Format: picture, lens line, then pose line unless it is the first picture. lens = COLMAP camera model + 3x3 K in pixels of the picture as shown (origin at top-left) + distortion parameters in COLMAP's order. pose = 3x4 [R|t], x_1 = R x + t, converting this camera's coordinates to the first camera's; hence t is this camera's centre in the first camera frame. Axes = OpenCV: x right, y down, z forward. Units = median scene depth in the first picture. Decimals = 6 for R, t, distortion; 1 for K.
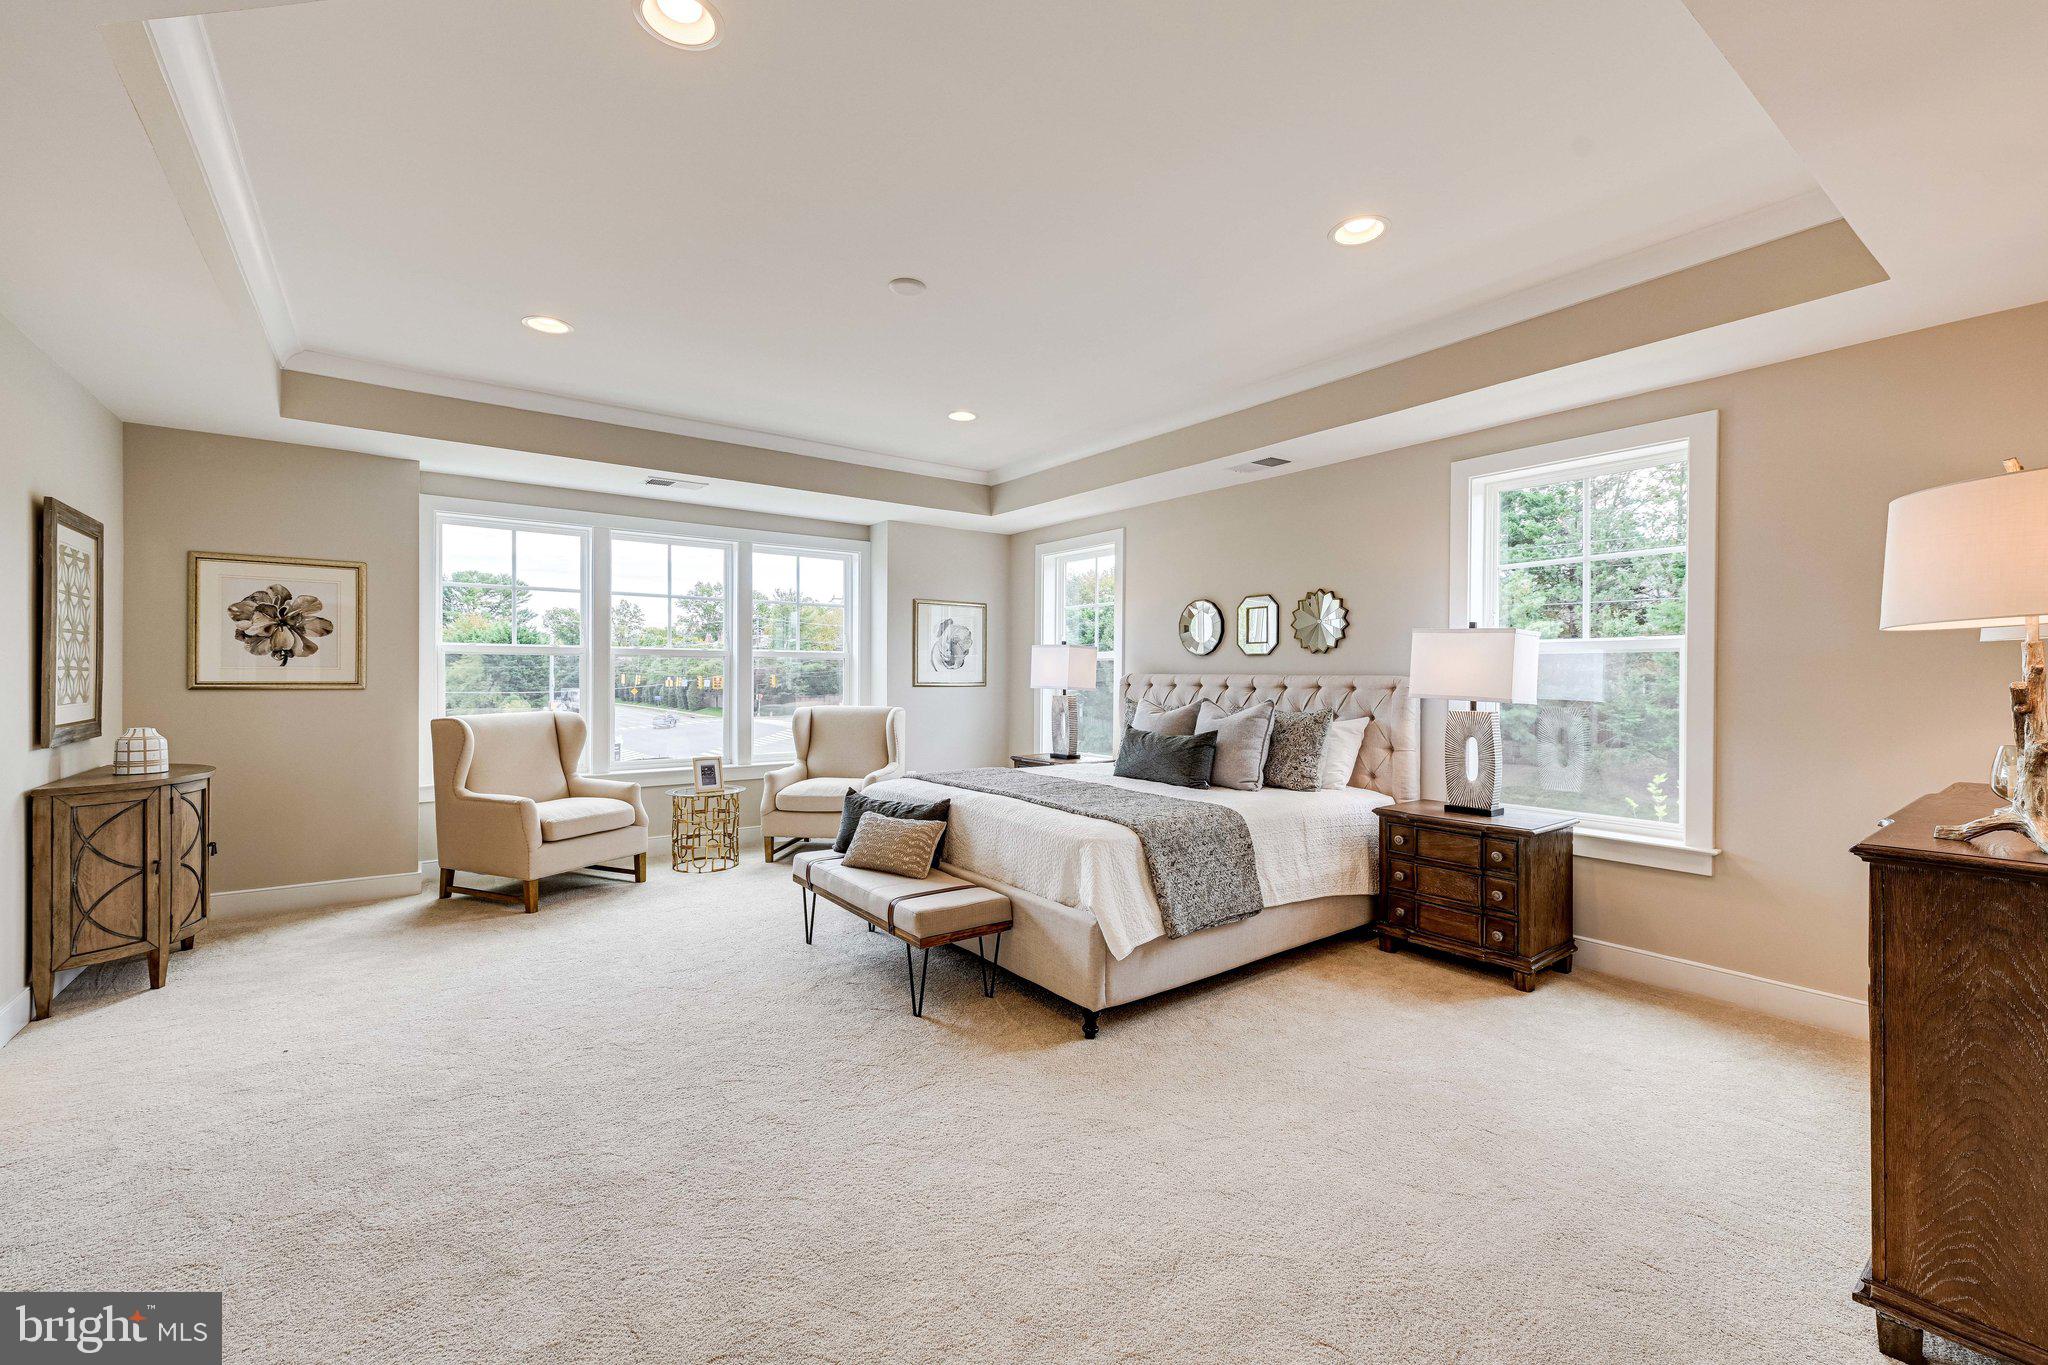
lens RADIAL K [[821.3, 0, 1030.2], [0, 821.3, 674.8], [0, 0, 1]] dist [-0.011905, 0.000472]
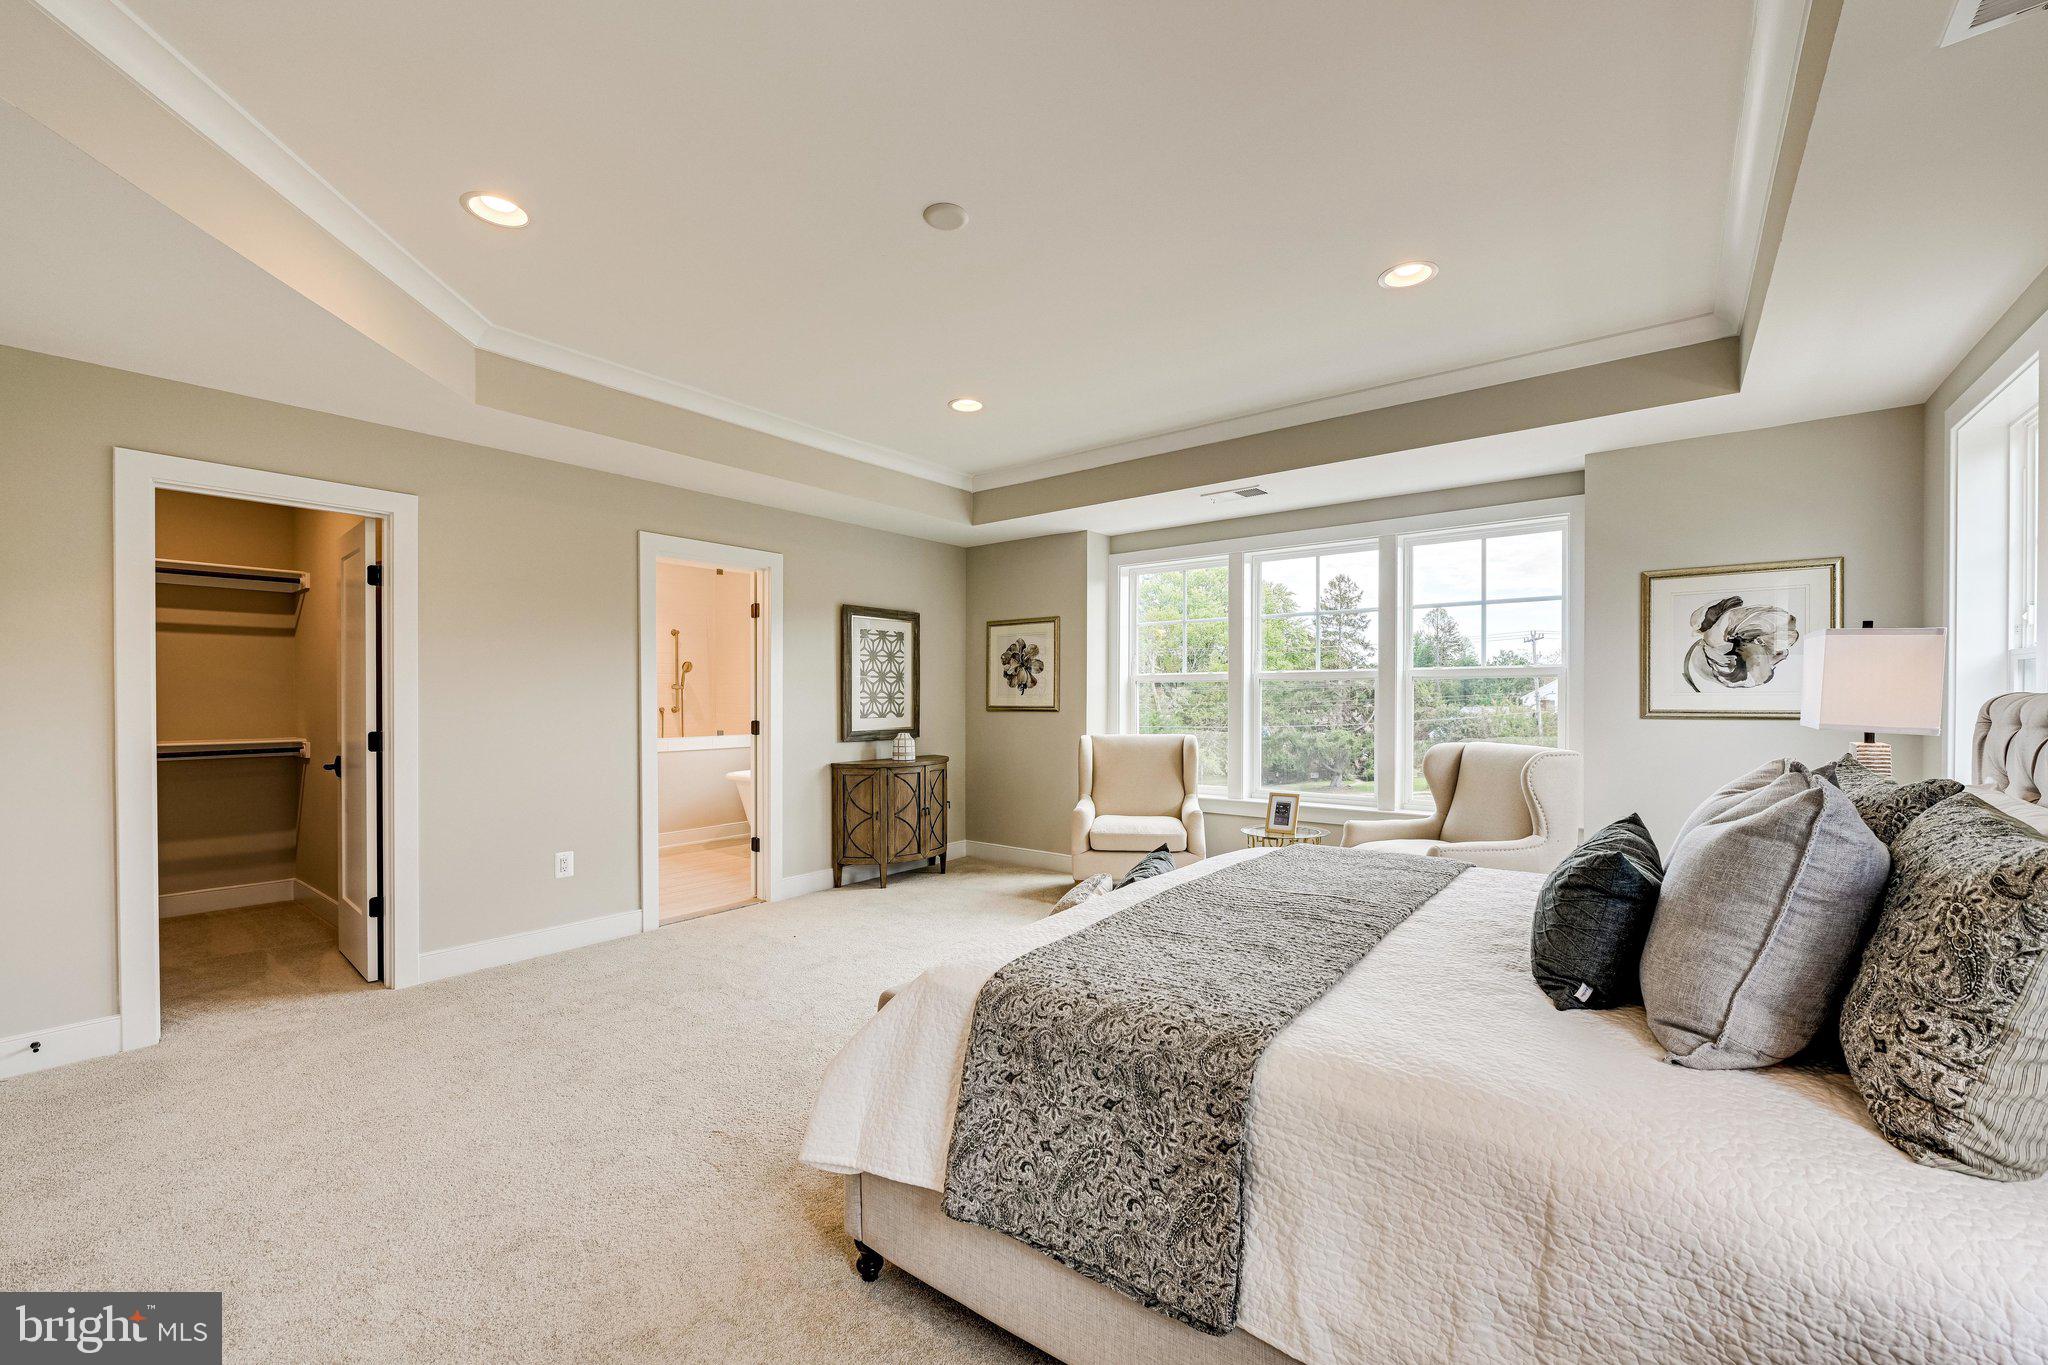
lens RADIAL K [[821.3, 0, 1082.1], [0, 821.3, 722.4], [0, 0, 1]] dist [-0.011905, 0.000472]
pose [[0.292026, 0.022765, -0.956139, 0.501686], [0.003791, 0.999681, 0.024959, 0.002223], [0.956403, -0.010914, 0.291847, 0.685996]]
